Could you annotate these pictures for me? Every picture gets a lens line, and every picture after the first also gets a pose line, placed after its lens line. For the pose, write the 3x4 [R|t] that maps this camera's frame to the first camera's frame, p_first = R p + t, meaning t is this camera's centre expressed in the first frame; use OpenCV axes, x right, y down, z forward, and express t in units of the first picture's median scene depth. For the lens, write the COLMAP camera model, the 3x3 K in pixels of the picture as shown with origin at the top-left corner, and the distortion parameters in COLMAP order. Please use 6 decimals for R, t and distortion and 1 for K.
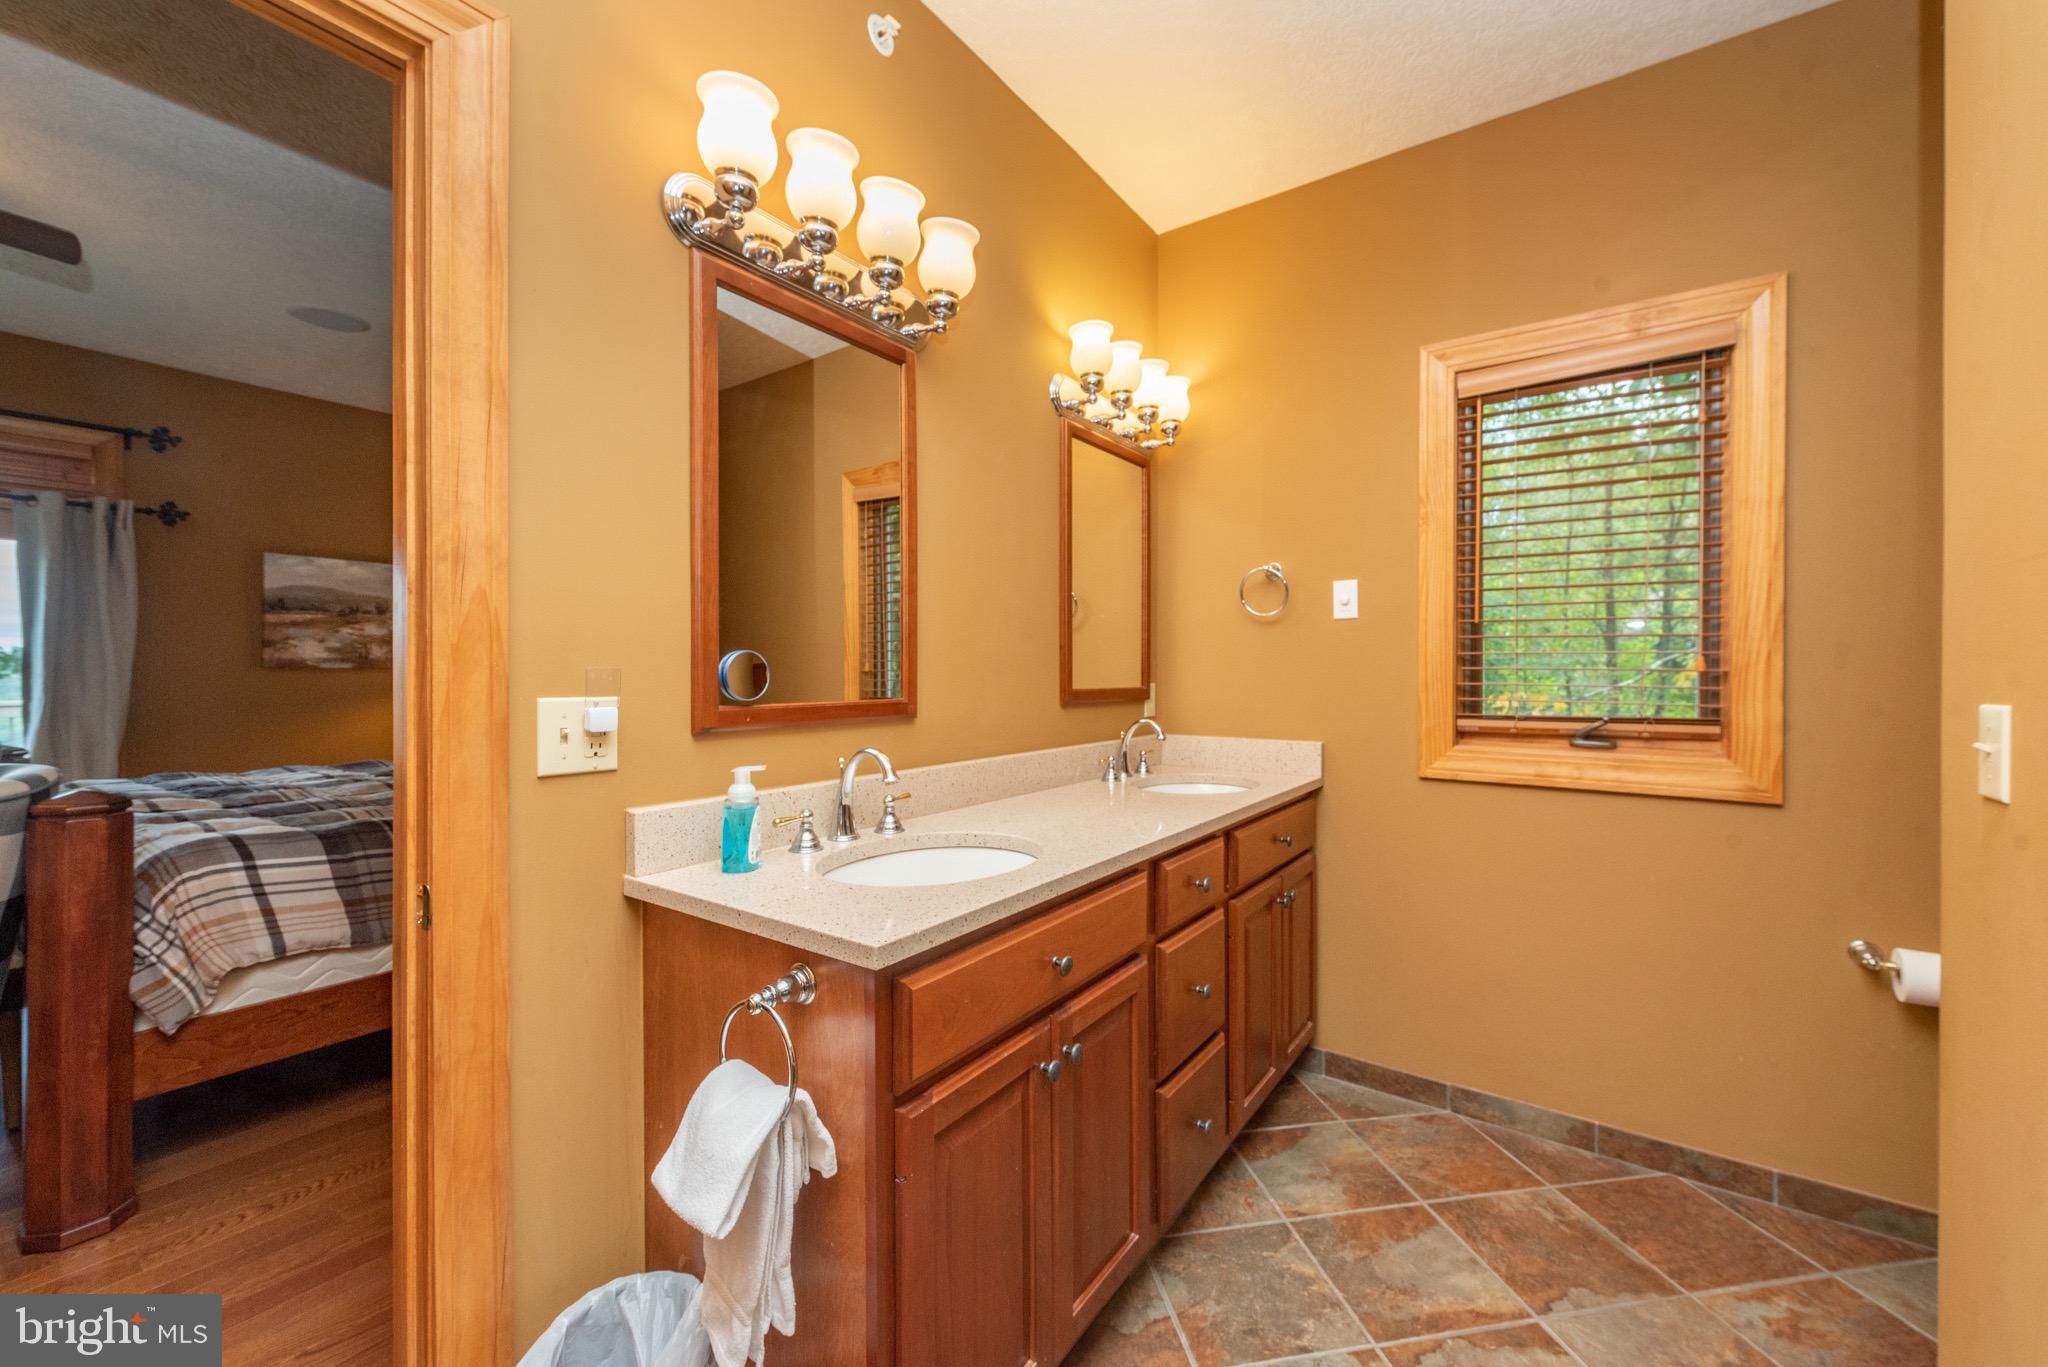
lens RADIAL K [[810.7, 0, 1026.0], [0, 810.7, 675.4], [0, 0, 1]] dist [0.003033, 0.000211]
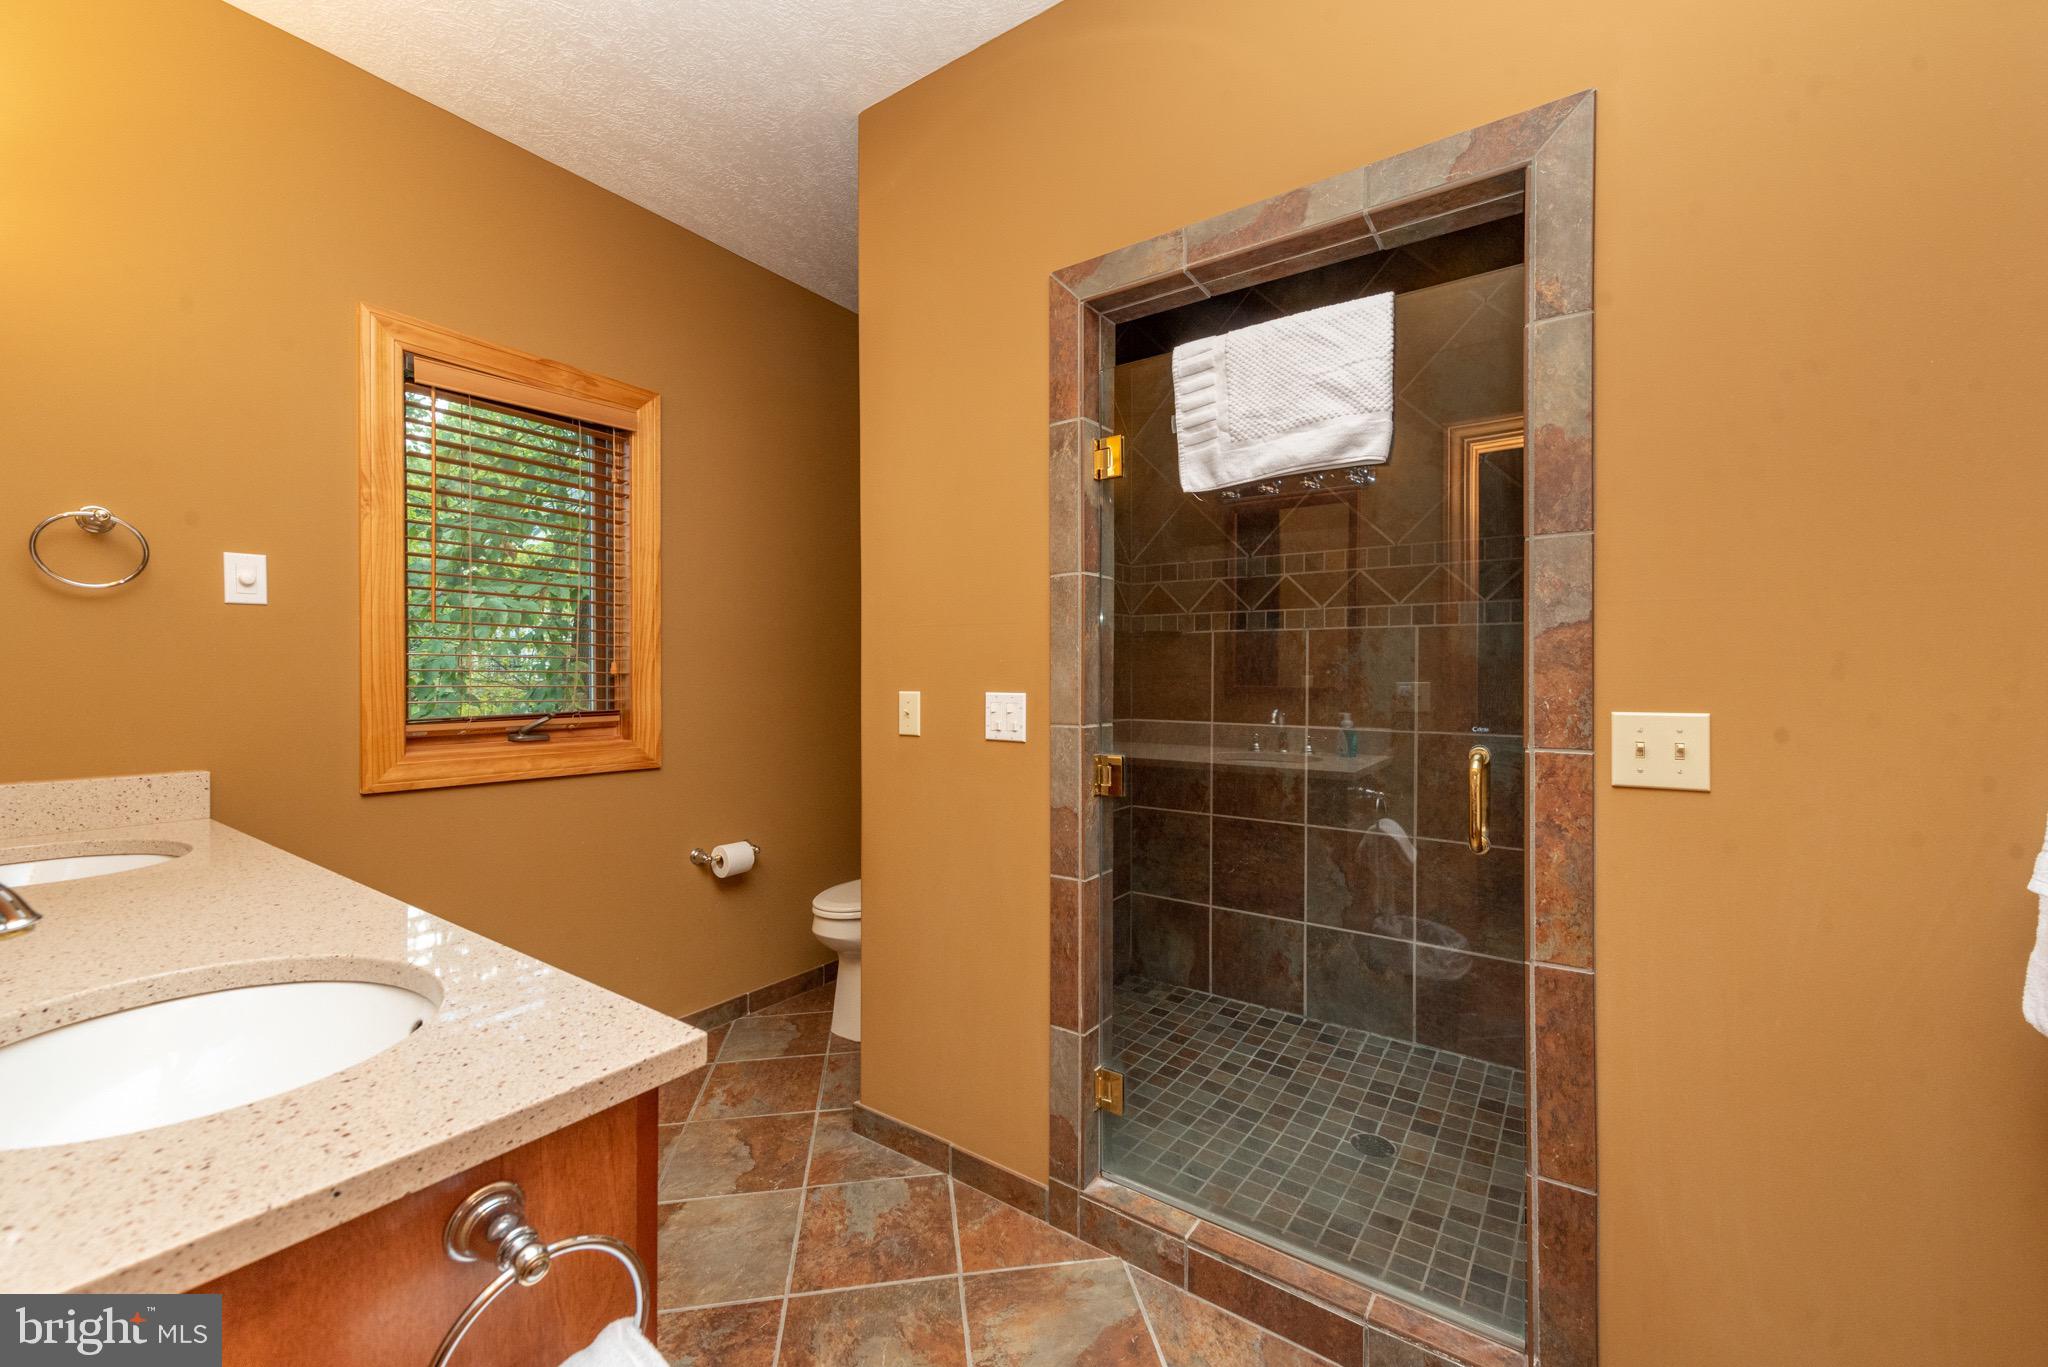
lens RADIAL K [[810.7, 0, 1026.0], [0, 810.7, 675.4], [0, 0, 1]] dist [0.003033, 0.000211]
pose [[0.005178, -0.001916, 0.999985, -0.451455], [0.002122, 0.999996, 0.001905, -0.003359], [-0.999984, 0.002113, 0.005182, 0.327448]]
